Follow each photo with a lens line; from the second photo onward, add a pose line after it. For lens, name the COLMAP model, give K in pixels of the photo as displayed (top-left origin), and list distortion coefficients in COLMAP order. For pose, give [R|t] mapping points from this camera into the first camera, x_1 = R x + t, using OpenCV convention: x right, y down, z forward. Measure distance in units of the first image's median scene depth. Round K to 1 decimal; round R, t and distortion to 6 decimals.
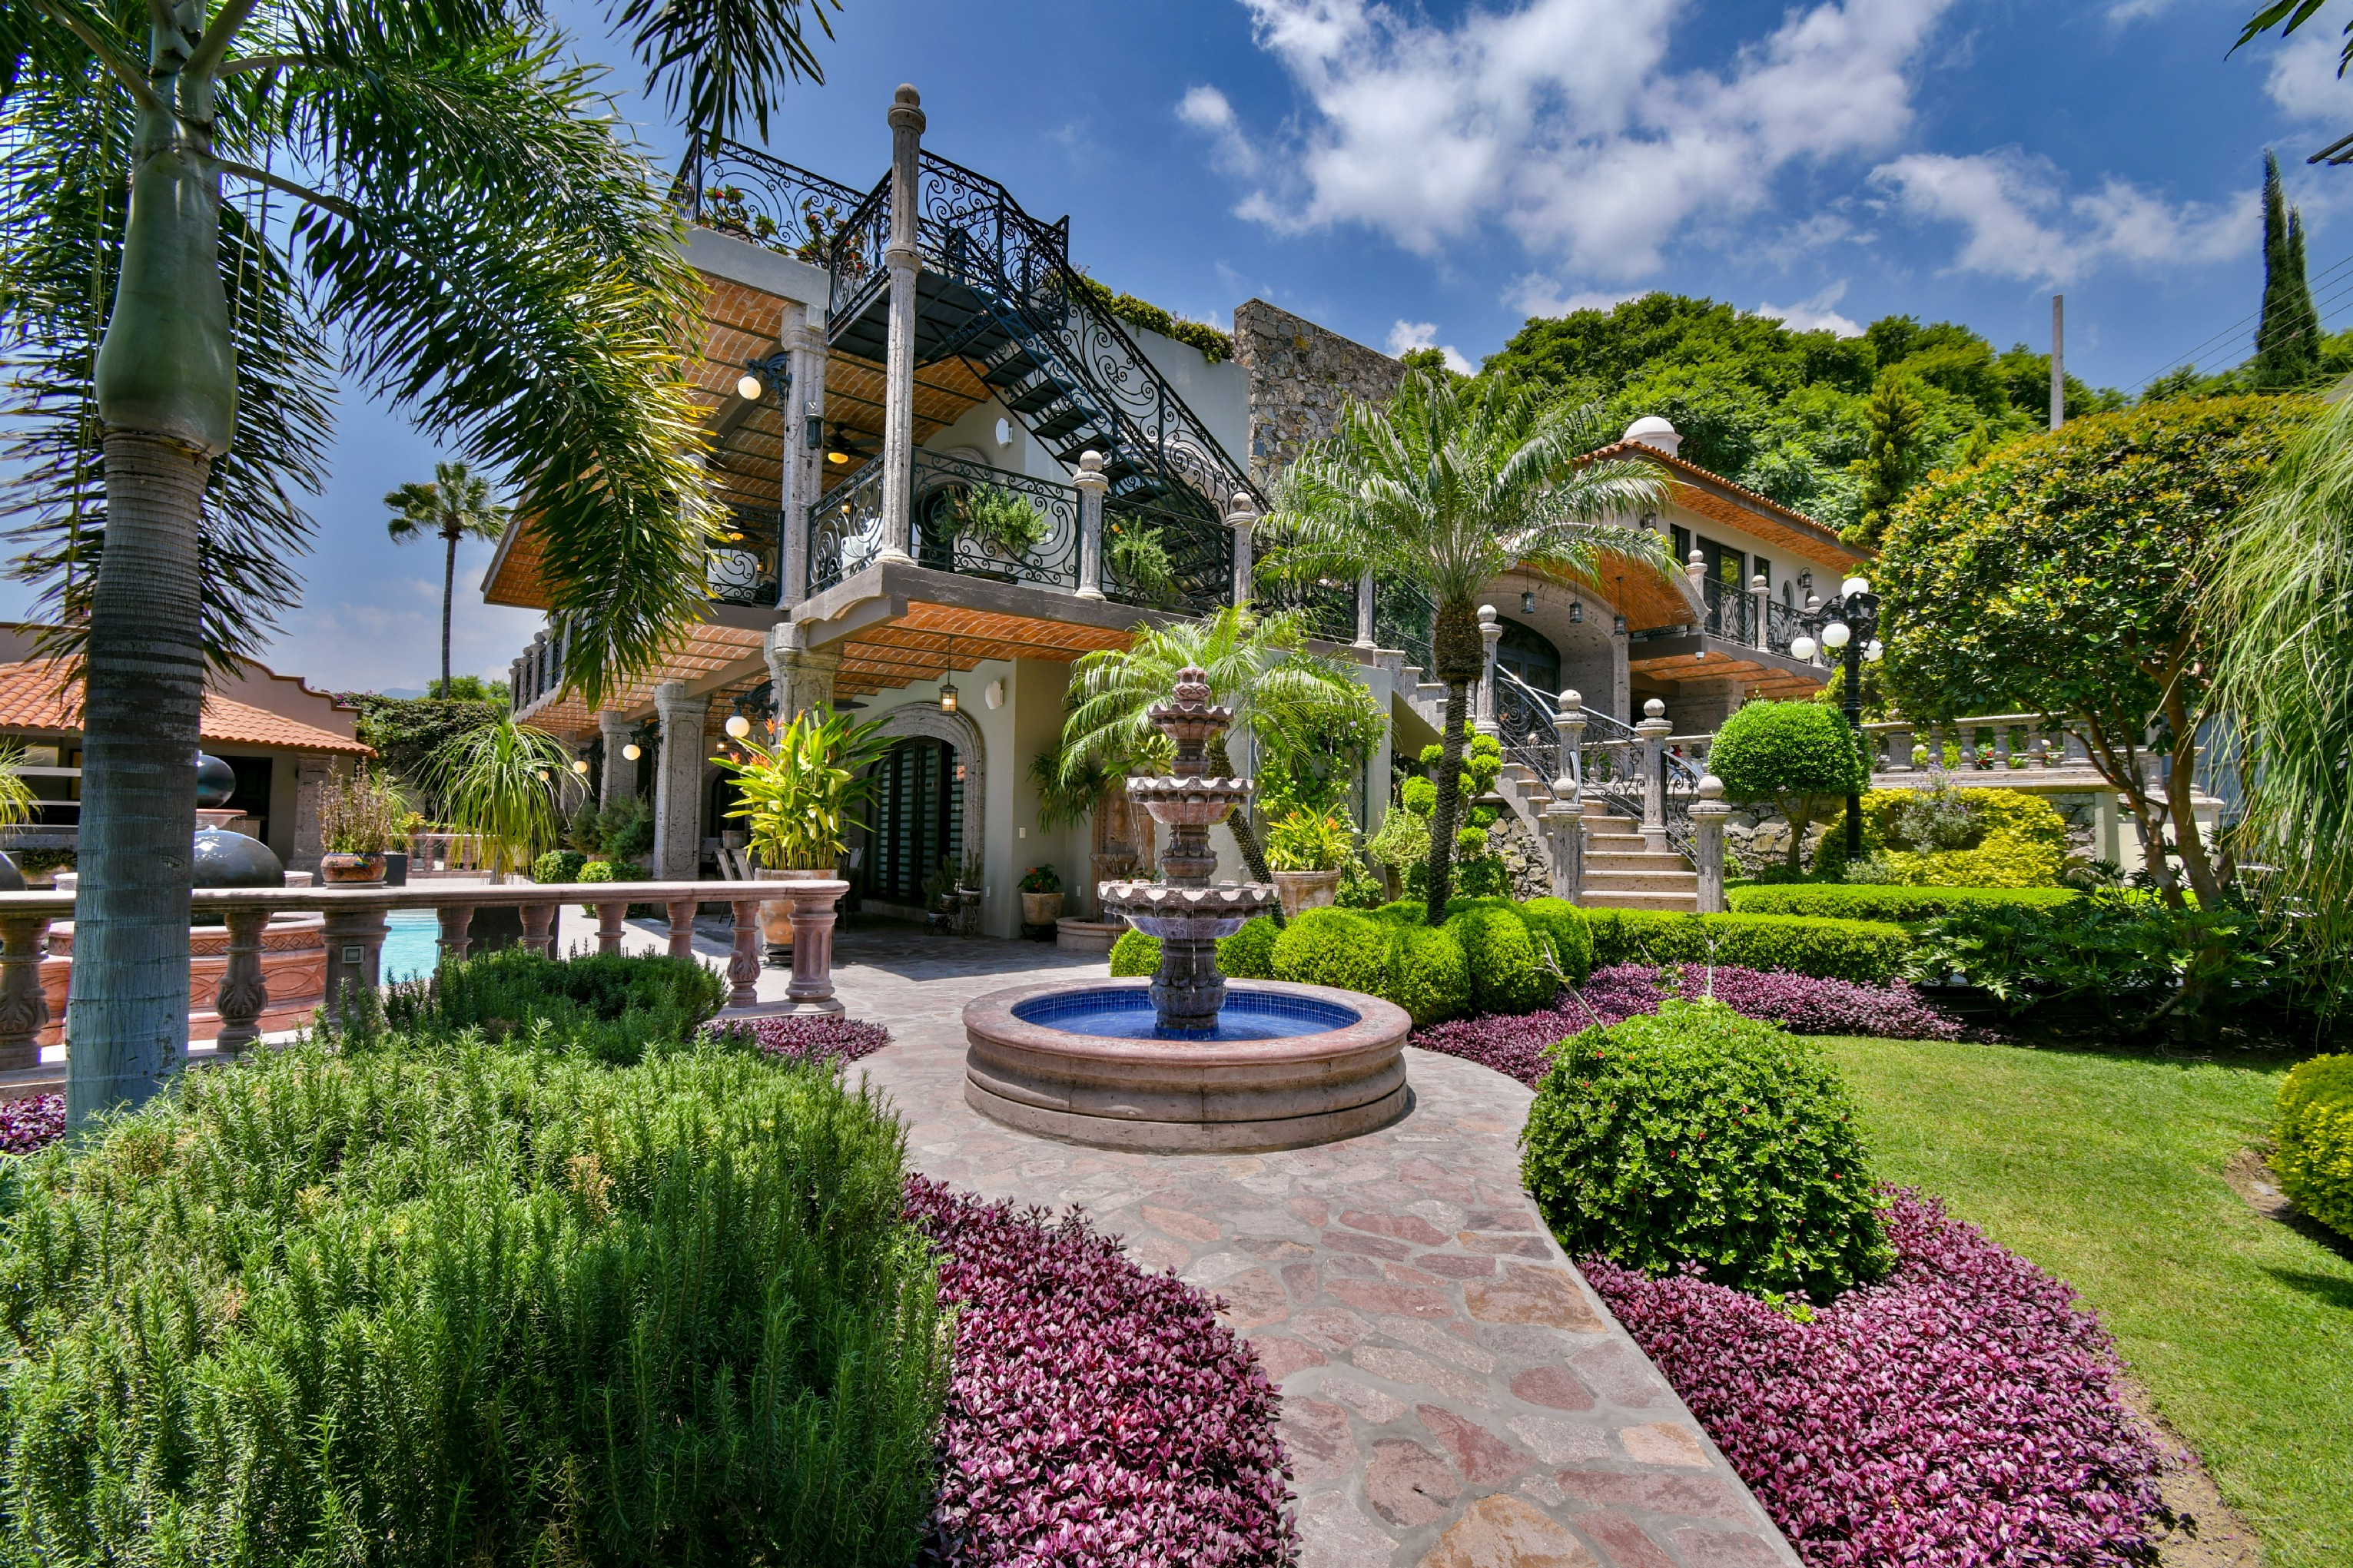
lens RADIAL K [[1075.8, 0, 1151.0], [0, 1075.8, 790.4], [0, 0, 1]] dist [0.009708, -0.000242]
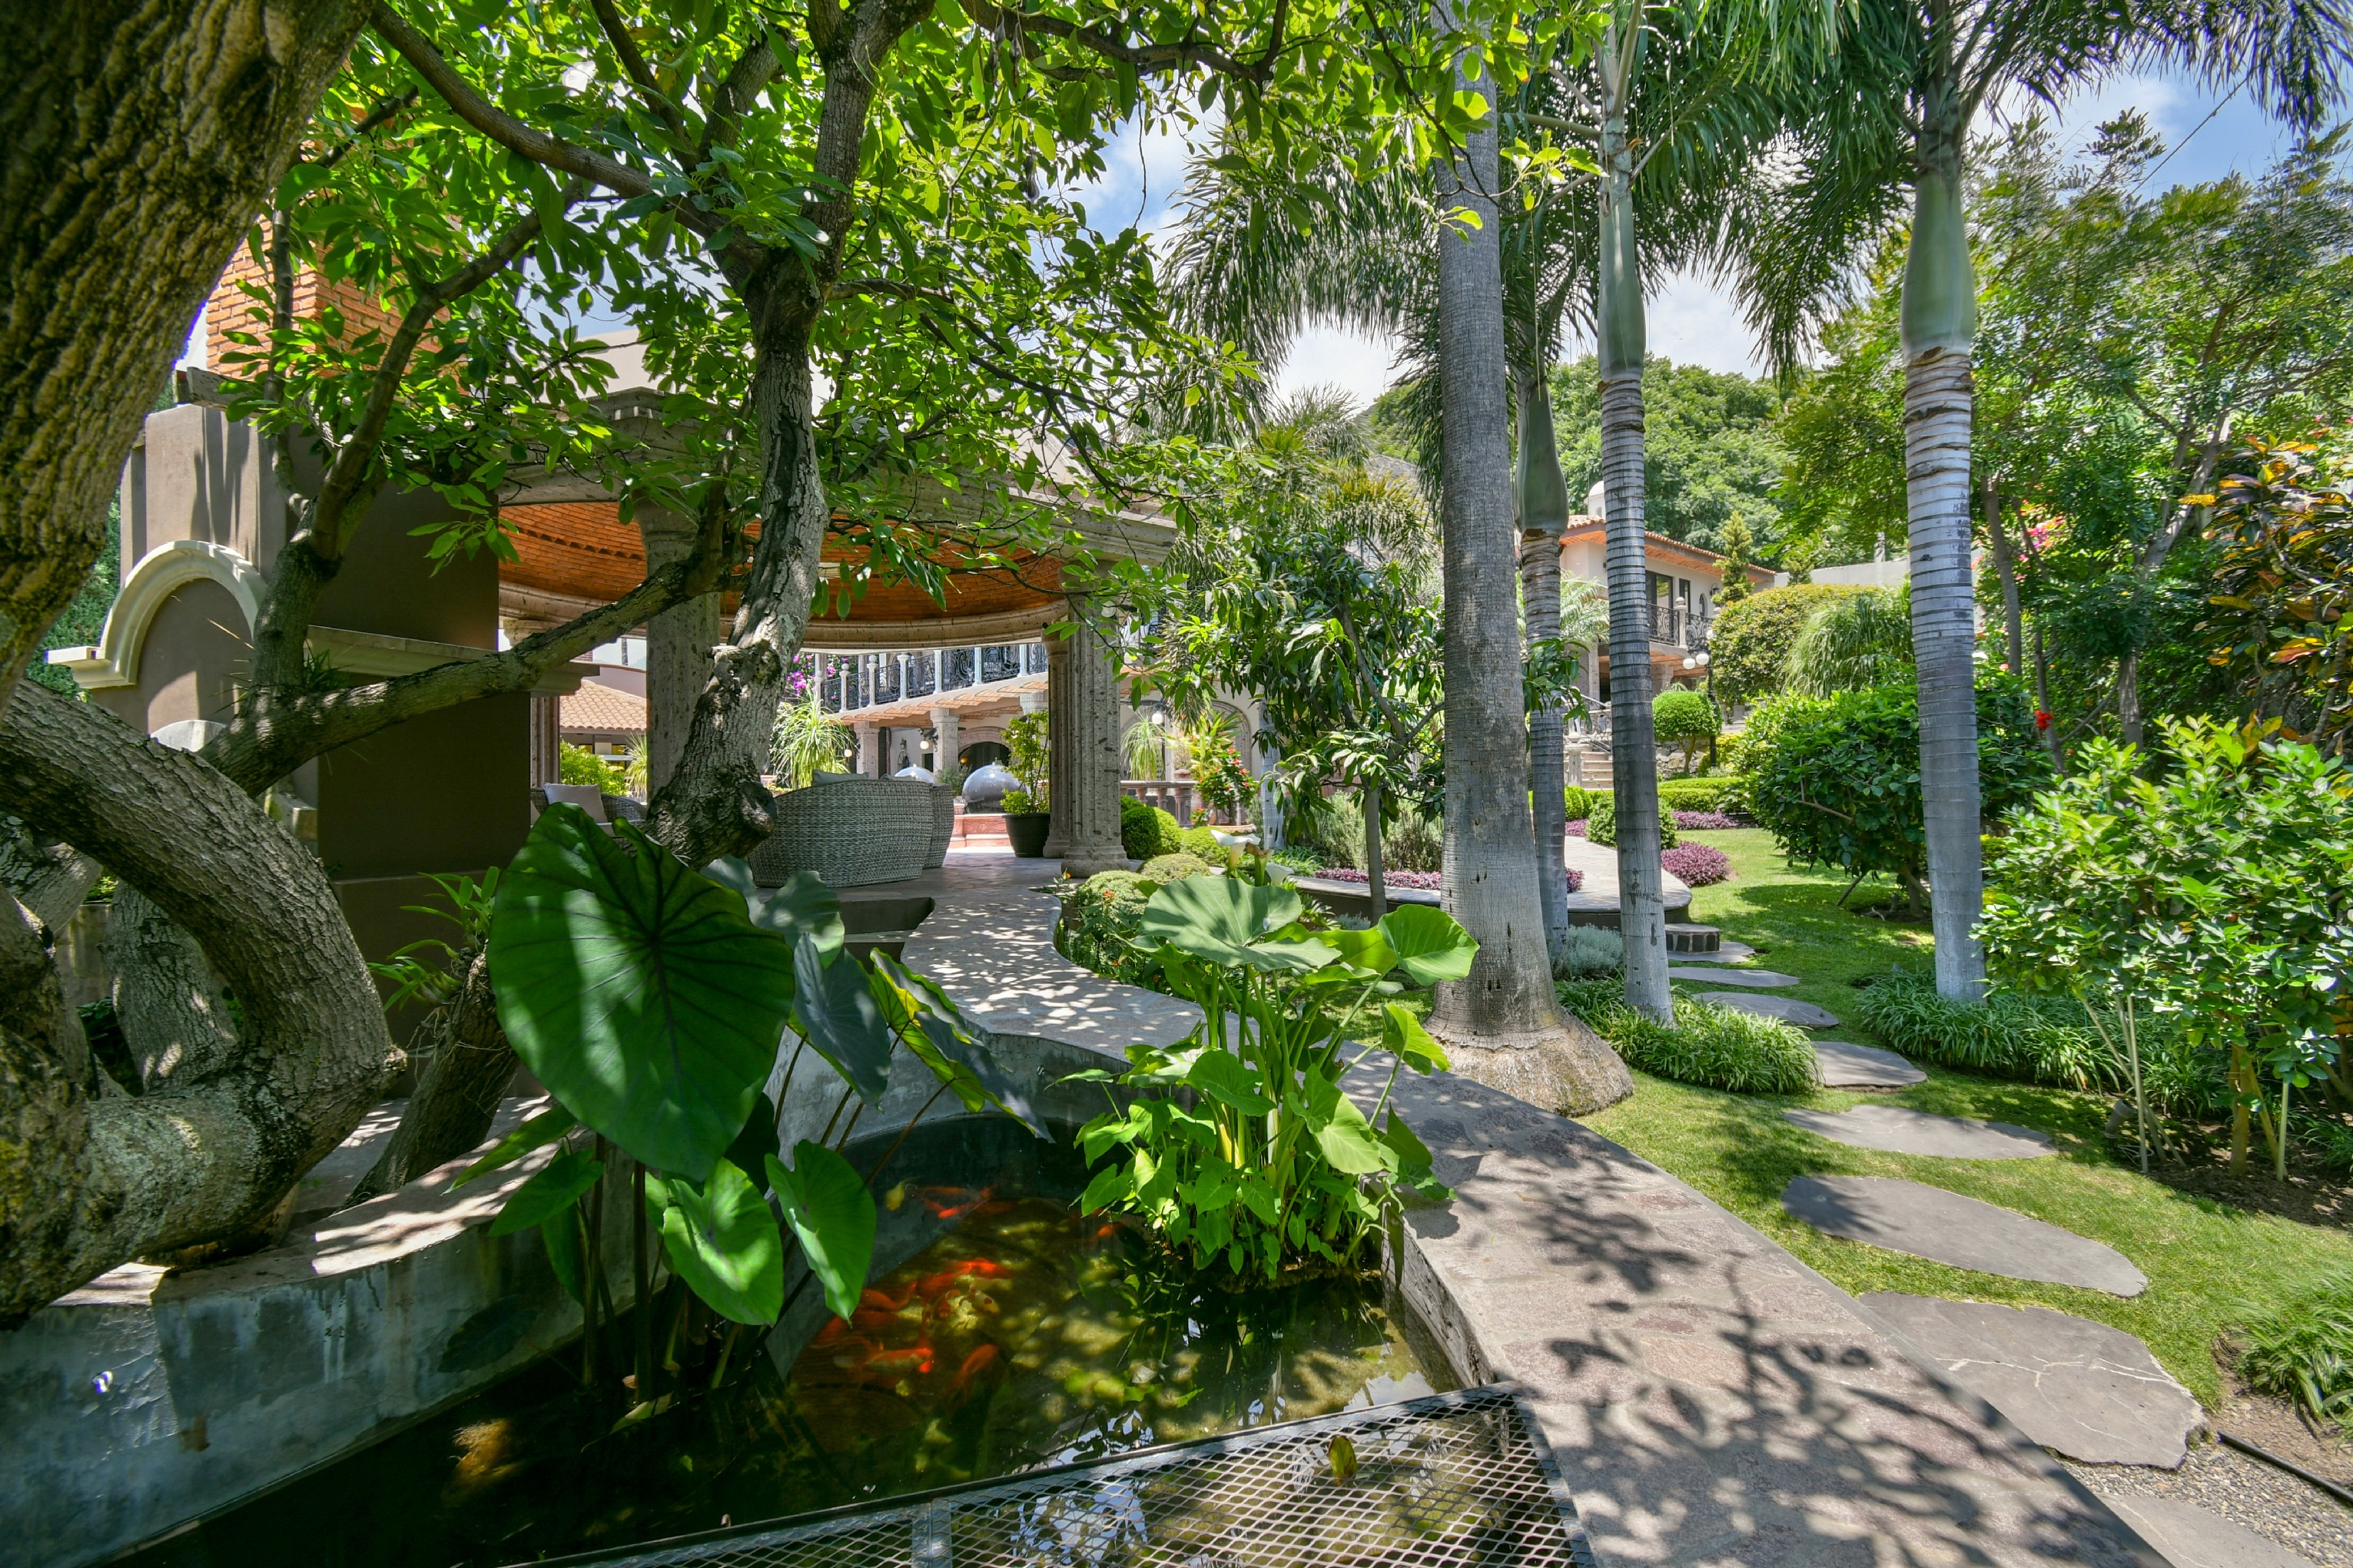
lens RADIAL K [[1075.8, 0, 1151.0], [0, 1075.8, 790.4], [0, 0, 1]] dist [0.009708, -0.000242]
pose [[0.999134, -0.028433, 0.030371, -0.444148], [0.027612, 0.999251, 0.027123, 0.019189], [-0.031119, -0.026261, 0.999171, -0.936672]]
